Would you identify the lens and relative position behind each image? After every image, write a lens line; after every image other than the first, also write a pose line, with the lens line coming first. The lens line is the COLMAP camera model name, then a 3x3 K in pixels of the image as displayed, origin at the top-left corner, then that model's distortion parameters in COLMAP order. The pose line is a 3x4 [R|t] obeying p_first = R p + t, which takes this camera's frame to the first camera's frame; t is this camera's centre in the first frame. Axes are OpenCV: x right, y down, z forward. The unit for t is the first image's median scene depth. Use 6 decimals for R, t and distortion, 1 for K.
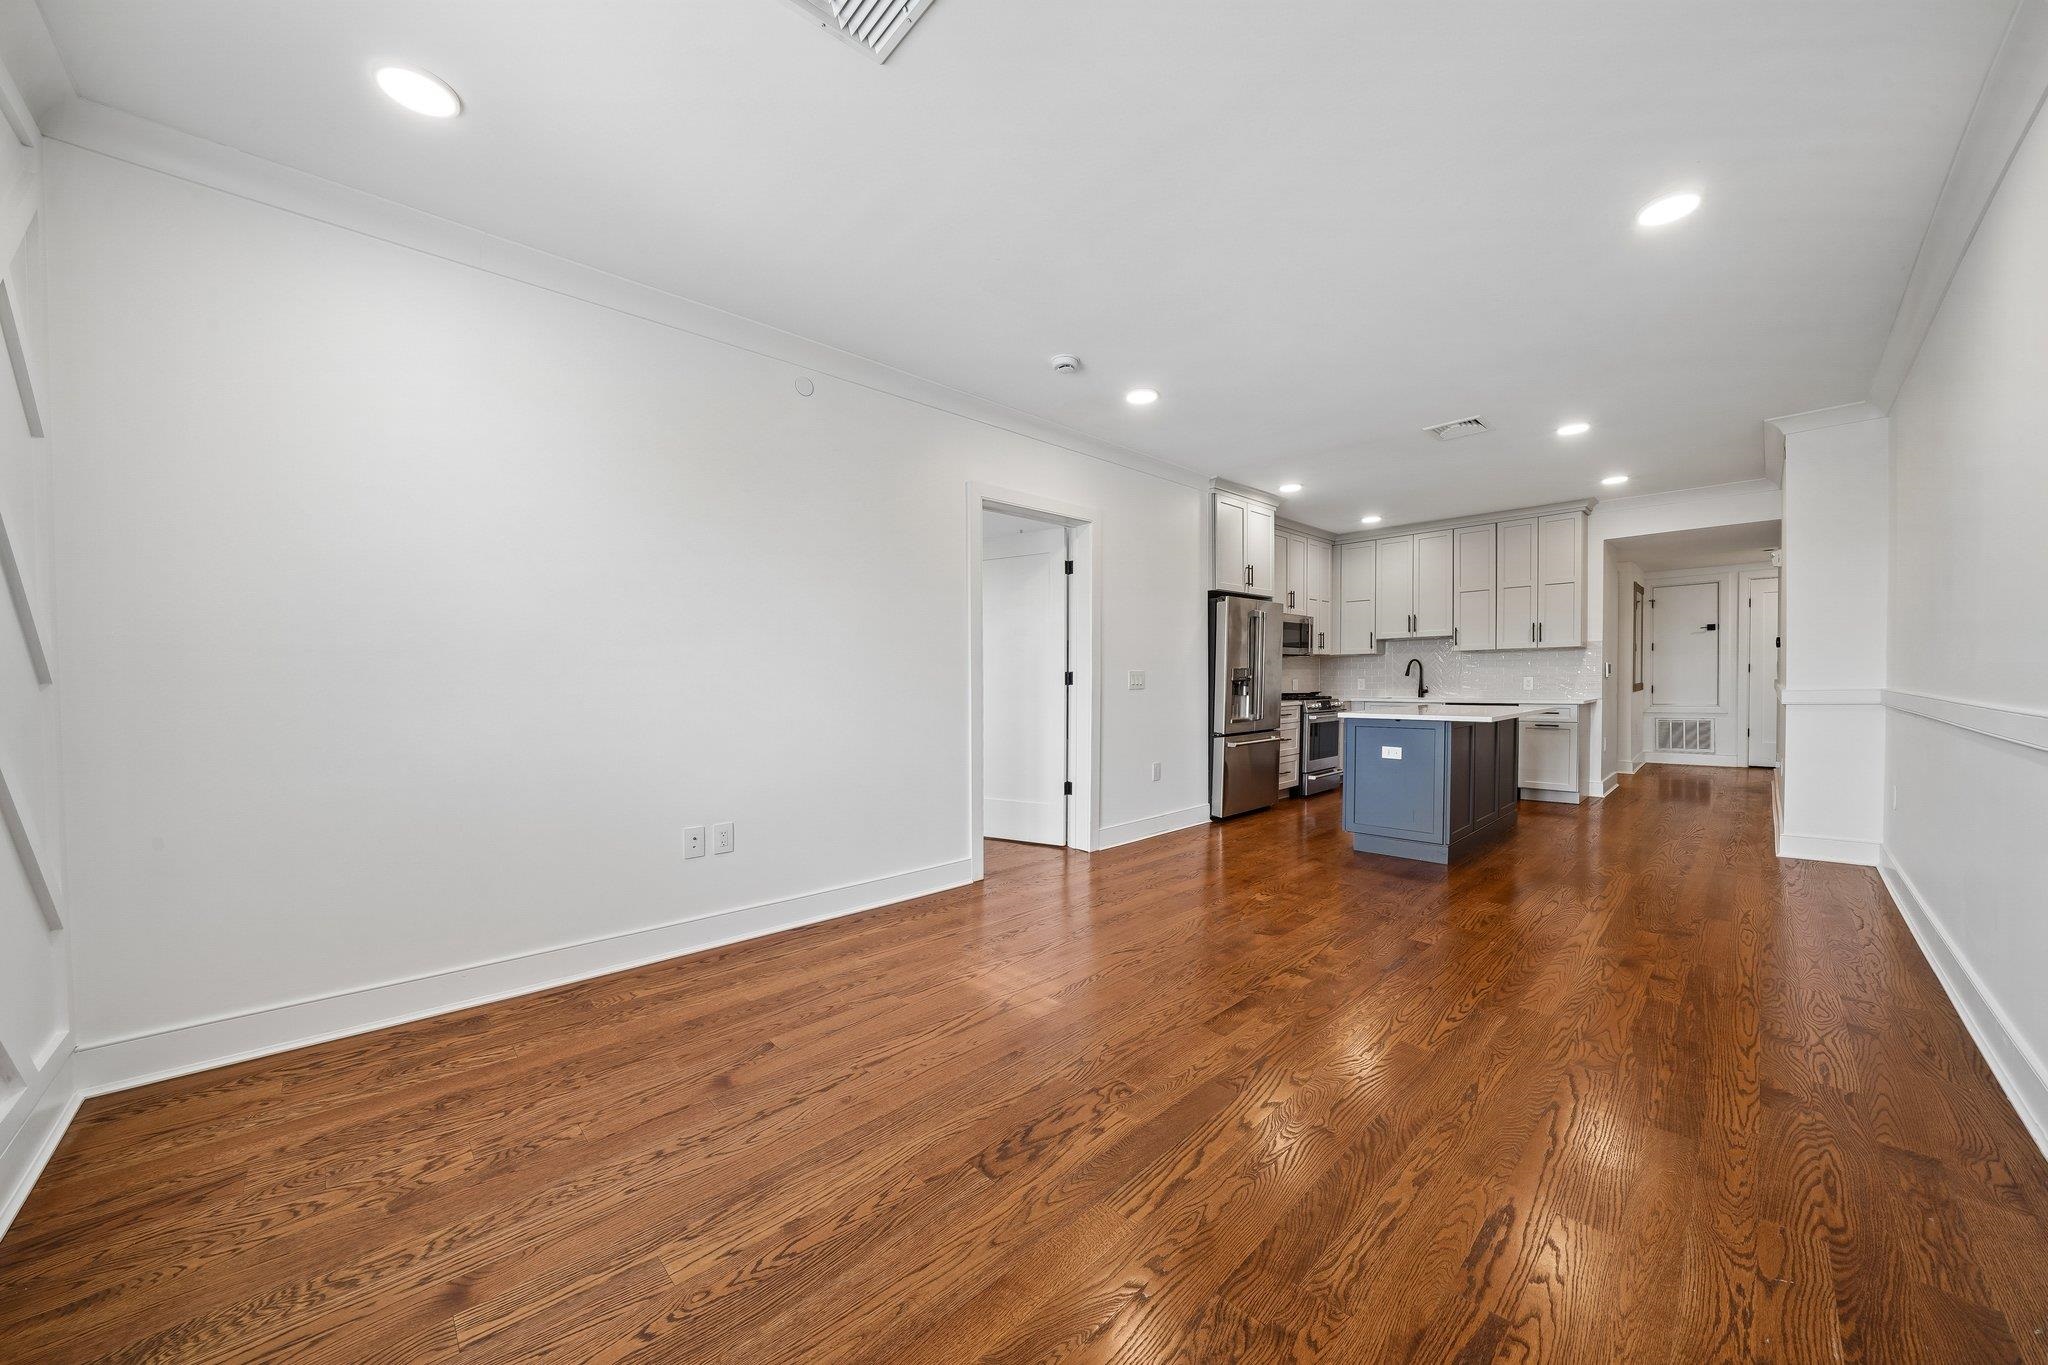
lens RADIAL K [[713.5, 0, 1038.1], [0, 713.5, 689.1], [0, 0, 1]] dist [-0.010952, 0.000037]
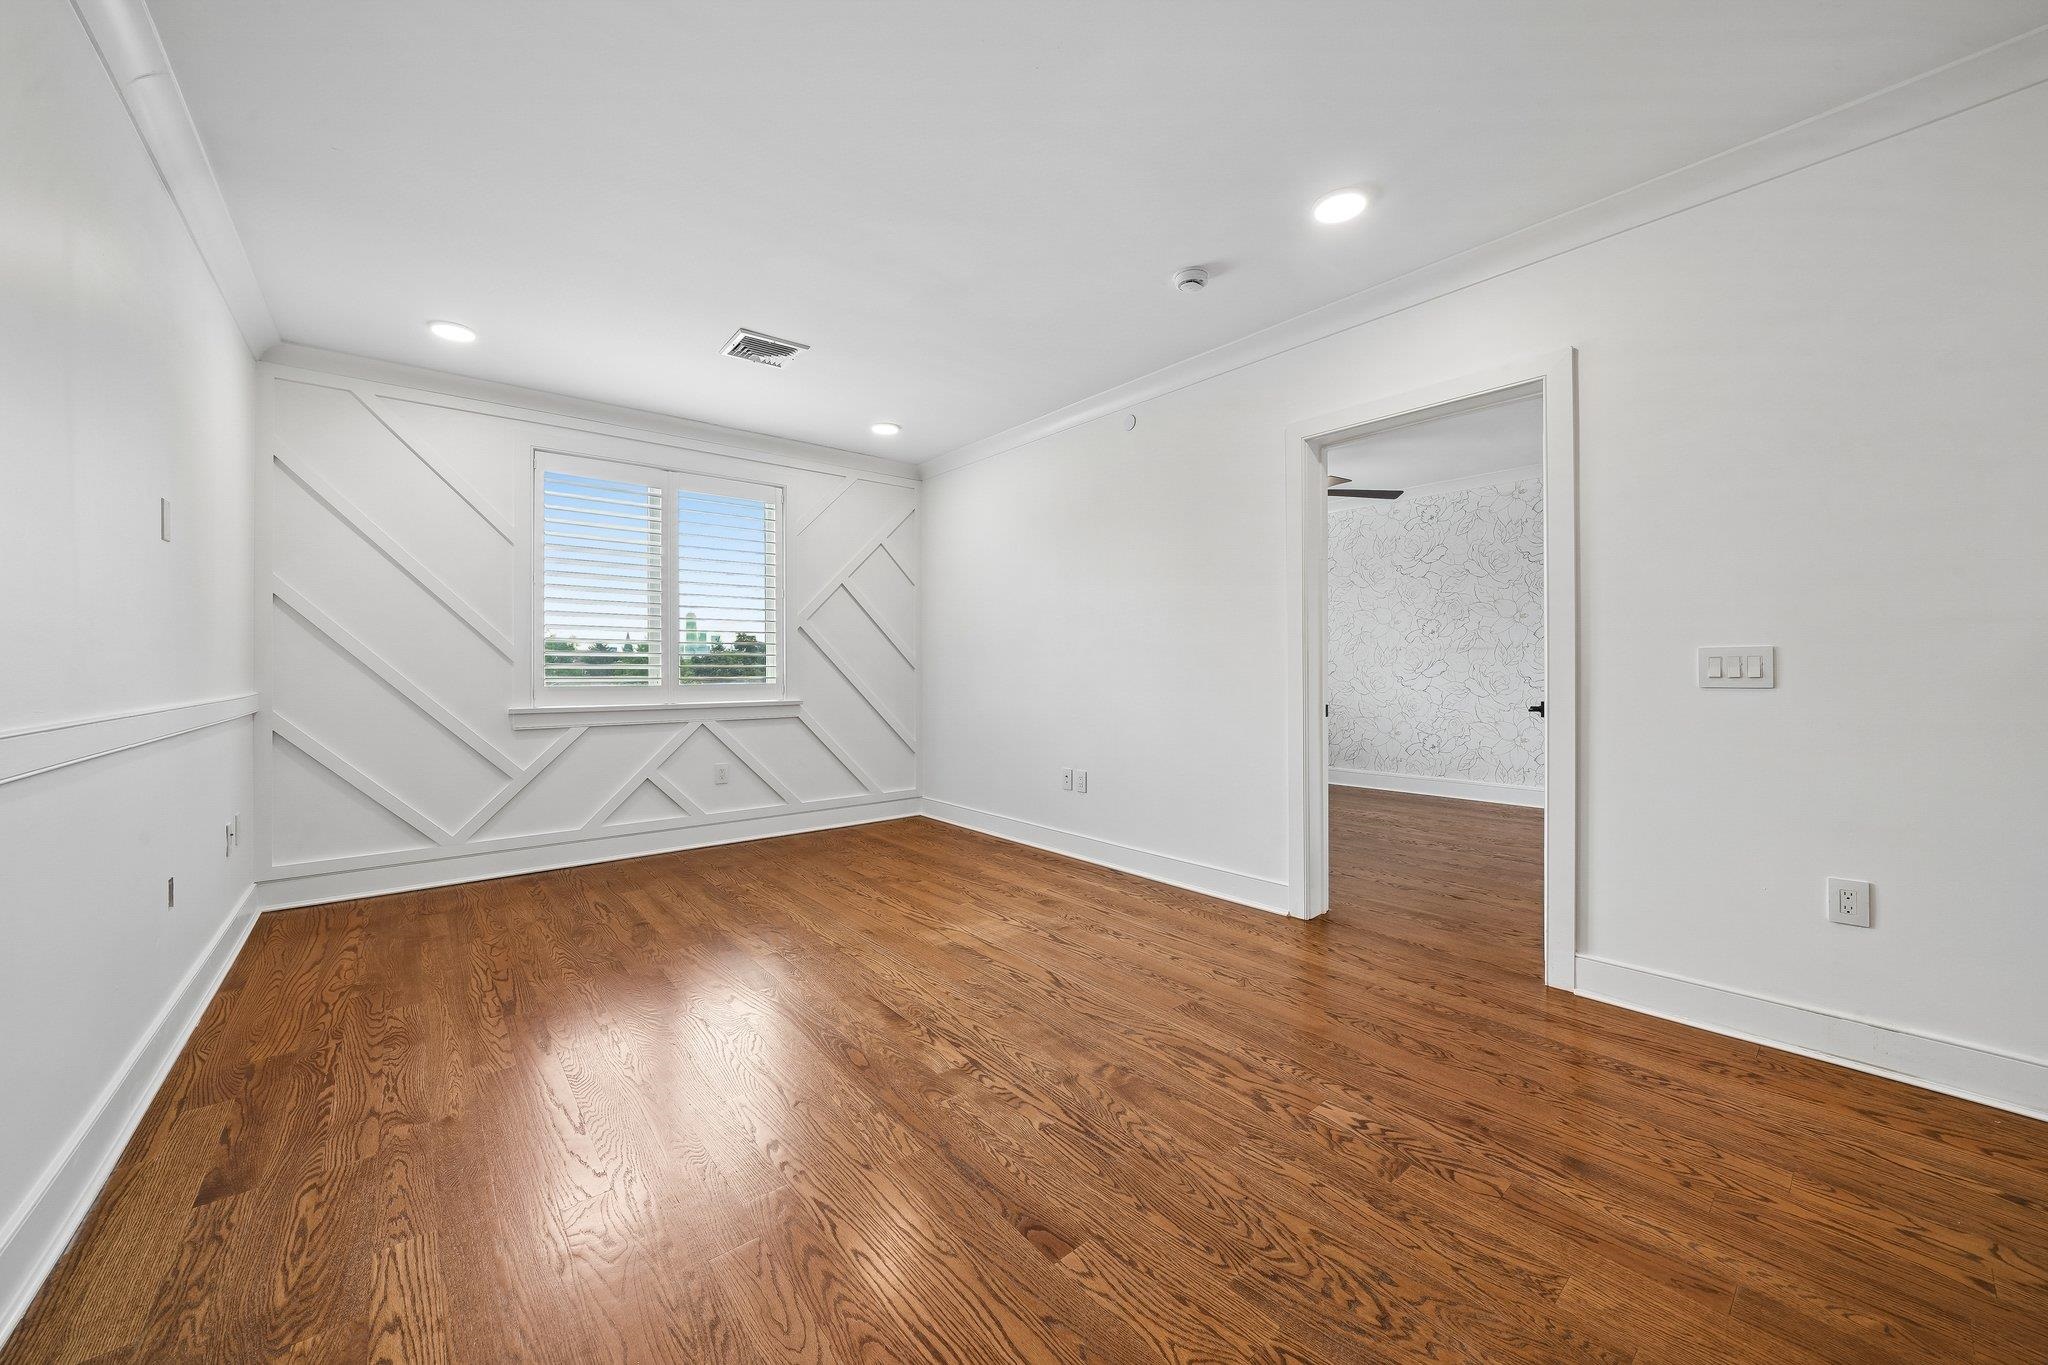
lens RADIAL K [[745.6, 0, 1033.2], [0, 745.6, 661.3], [0, 0, 1]] dist [-0.001874, -0.000063]
pose [[-0.068485, -0.004395, -0.997642, 1.033909], [-0.000890, 0.999990, -0.004344, -0.019548], [0.997652, 0.000590, -0.068488, 1.024587]]
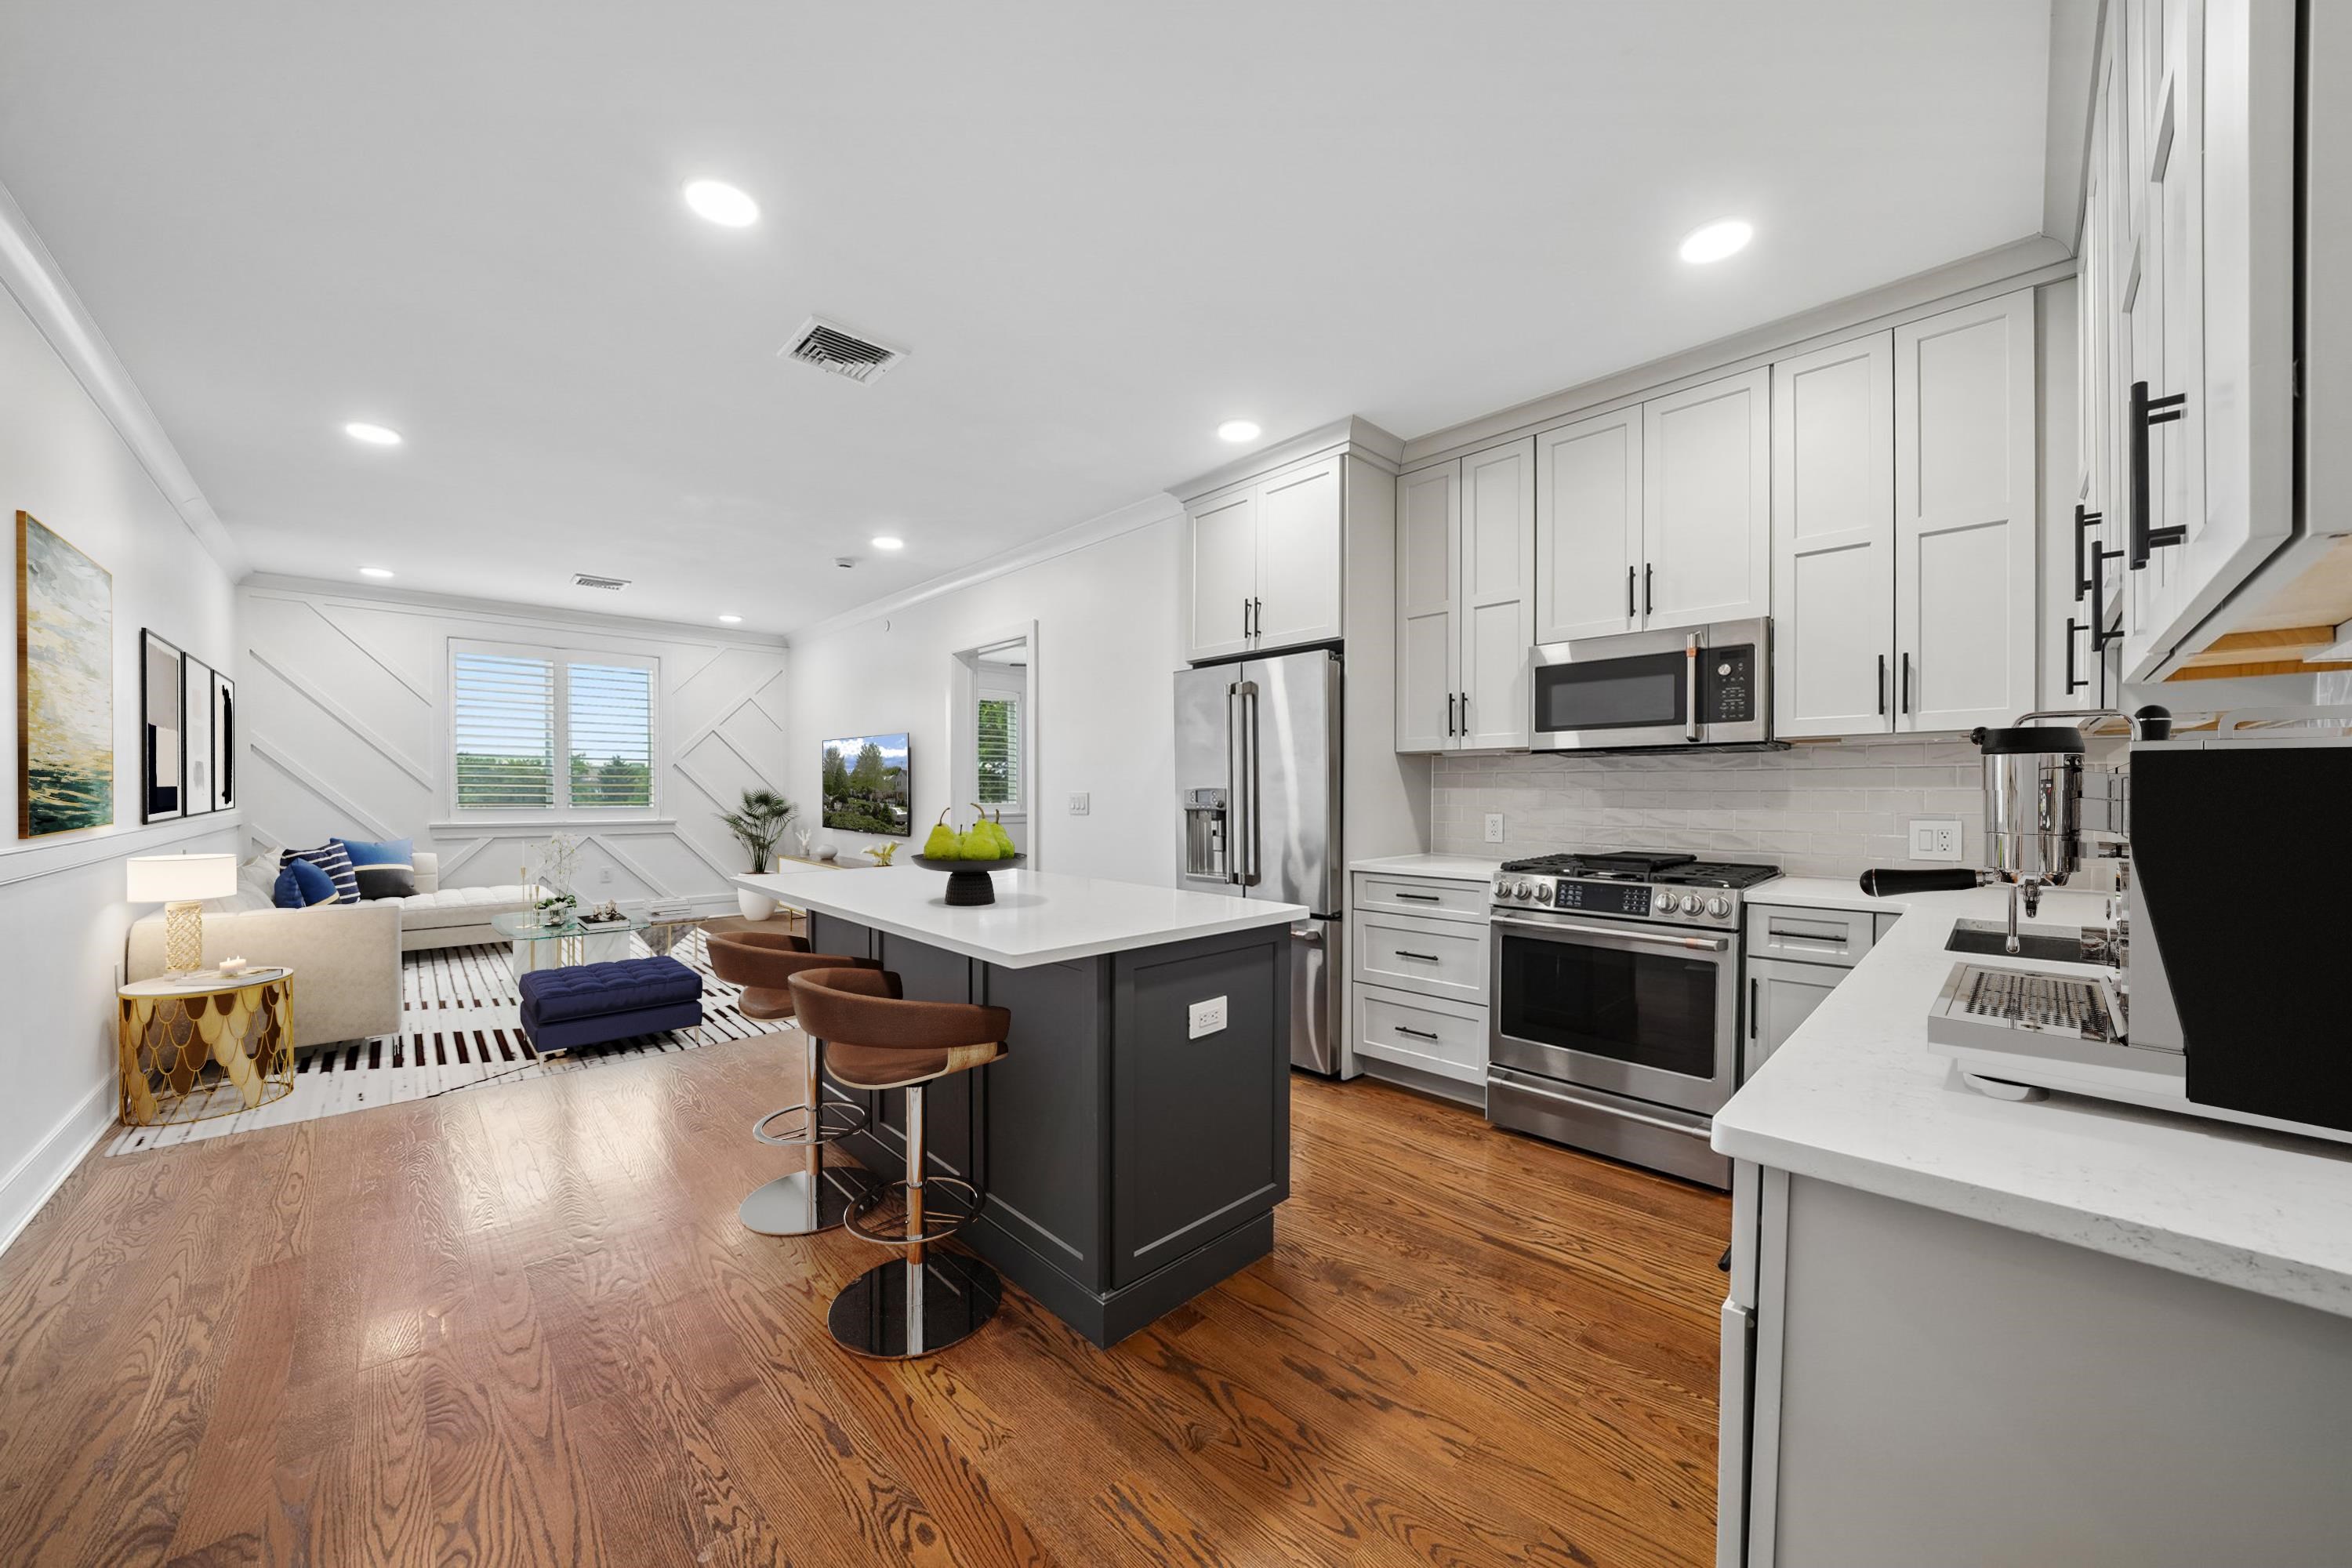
lens RADIAL K [[819.5, 0, 1192.0], [0, 819.5, 798.3], [0, 0, 1]] dist [-0.010952, 0.000037]
pose [[0.009796, 0.011332, -0.999888, 1.409403], [-0.008856, 0.999898, 0.011245, -0.031073], [0.999913, 0.008745, 0.009895, 1.439087]]
